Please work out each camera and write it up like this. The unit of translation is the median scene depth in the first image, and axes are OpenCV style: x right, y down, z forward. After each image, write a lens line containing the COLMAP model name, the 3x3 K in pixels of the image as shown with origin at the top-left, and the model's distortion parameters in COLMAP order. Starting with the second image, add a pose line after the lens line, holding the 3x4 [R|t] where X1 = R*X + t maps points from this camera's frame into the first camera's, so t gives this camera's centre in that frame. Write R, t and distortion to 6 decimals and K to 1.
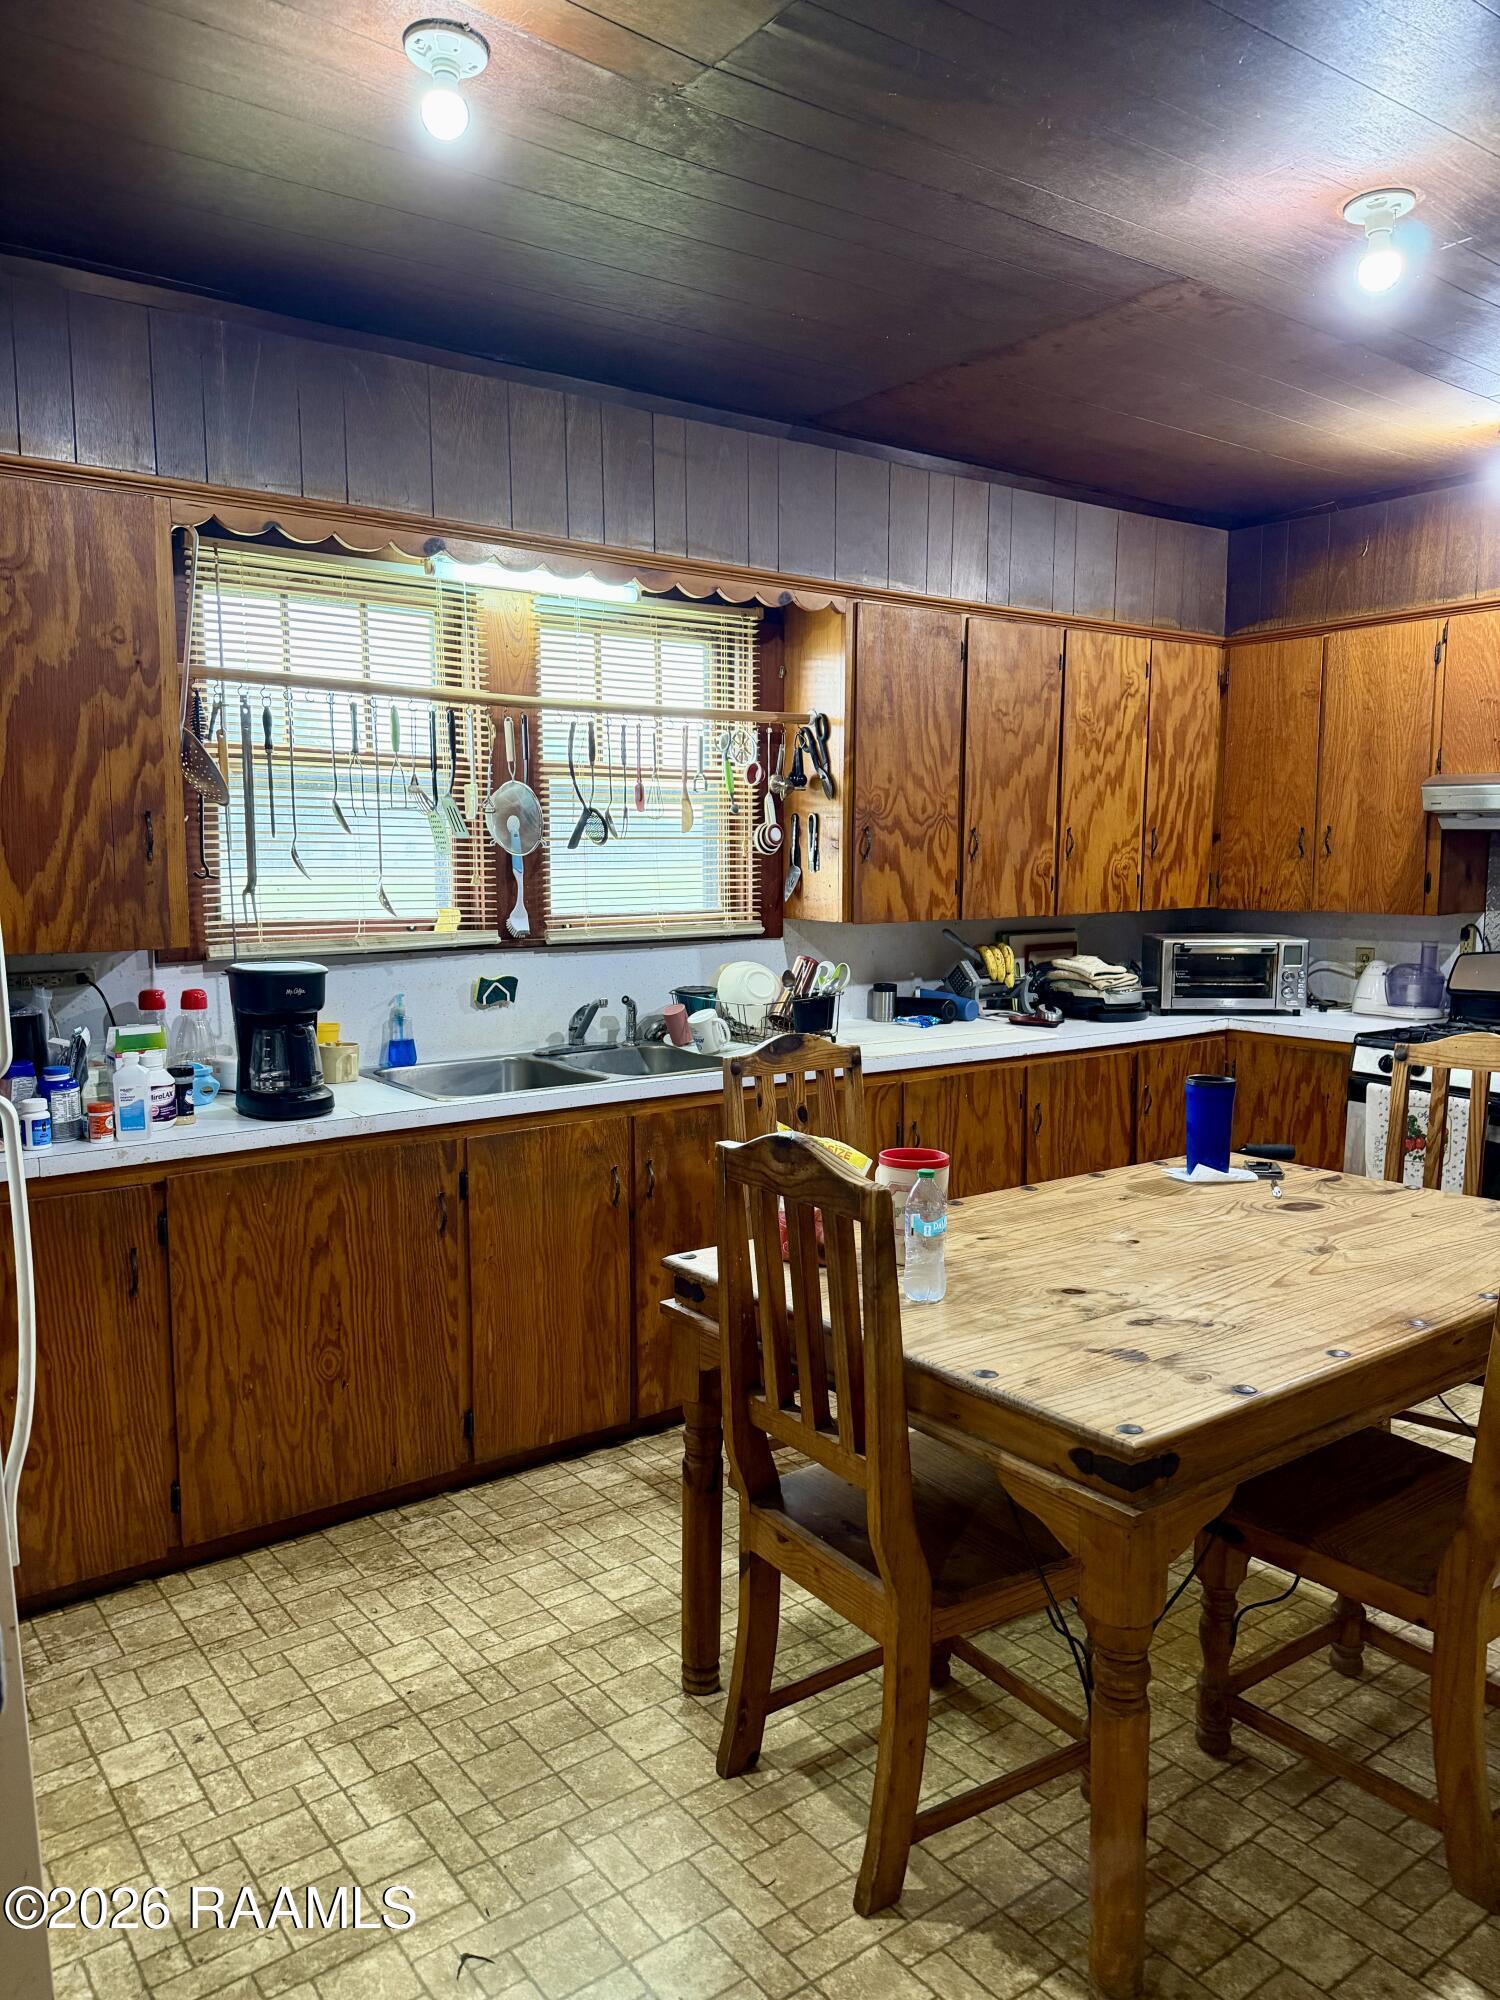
lens RADIAL K [[1420.2, 0, 747.2], [0, 1420.2, 1011.4], [0, 0, 1]] dist [0.057040, -0.040534]
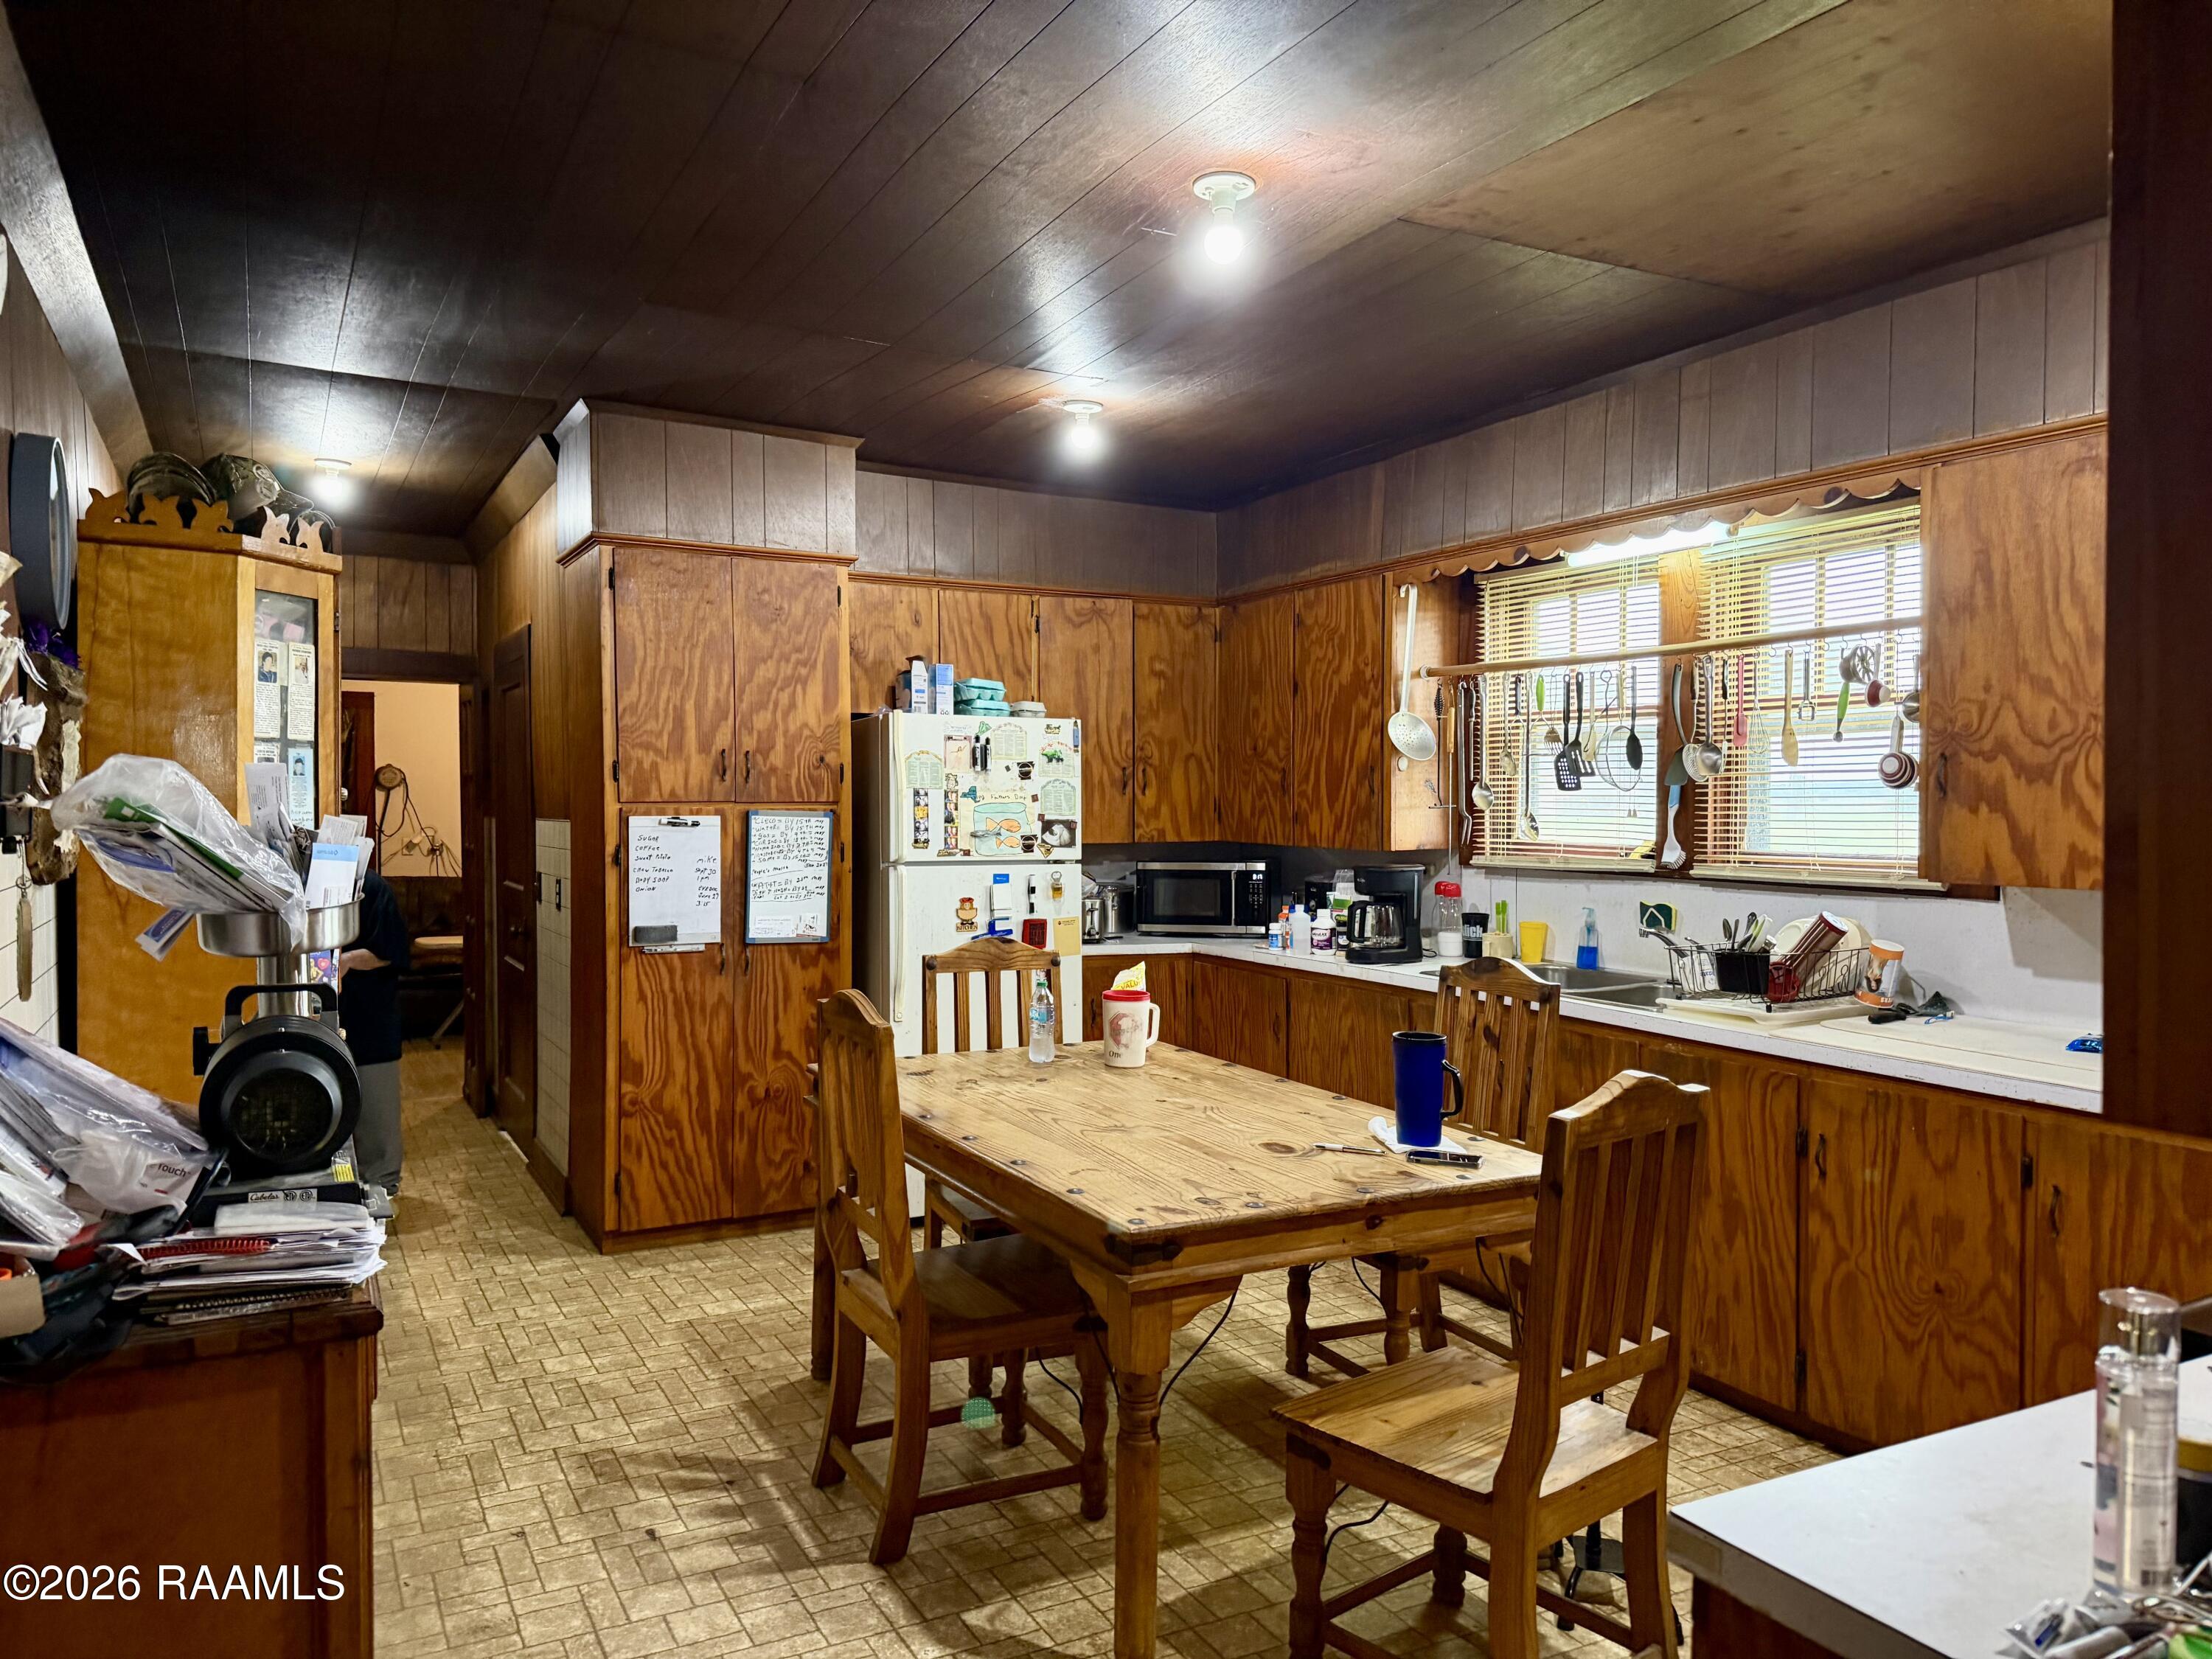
lens RADIAL K [[1570.7, 0, 1103.9], [0, 1570.7, 829.7], [0, 0, 1]] dist [0.057040, -0.040534]
pose [[-0.149143, 0.019569, -0.988622, 0.970075], [-0.120228, 0.992027, 0.037774, -0.067554], [0.981479, 0.124494, -0.145602, 0.684521]]
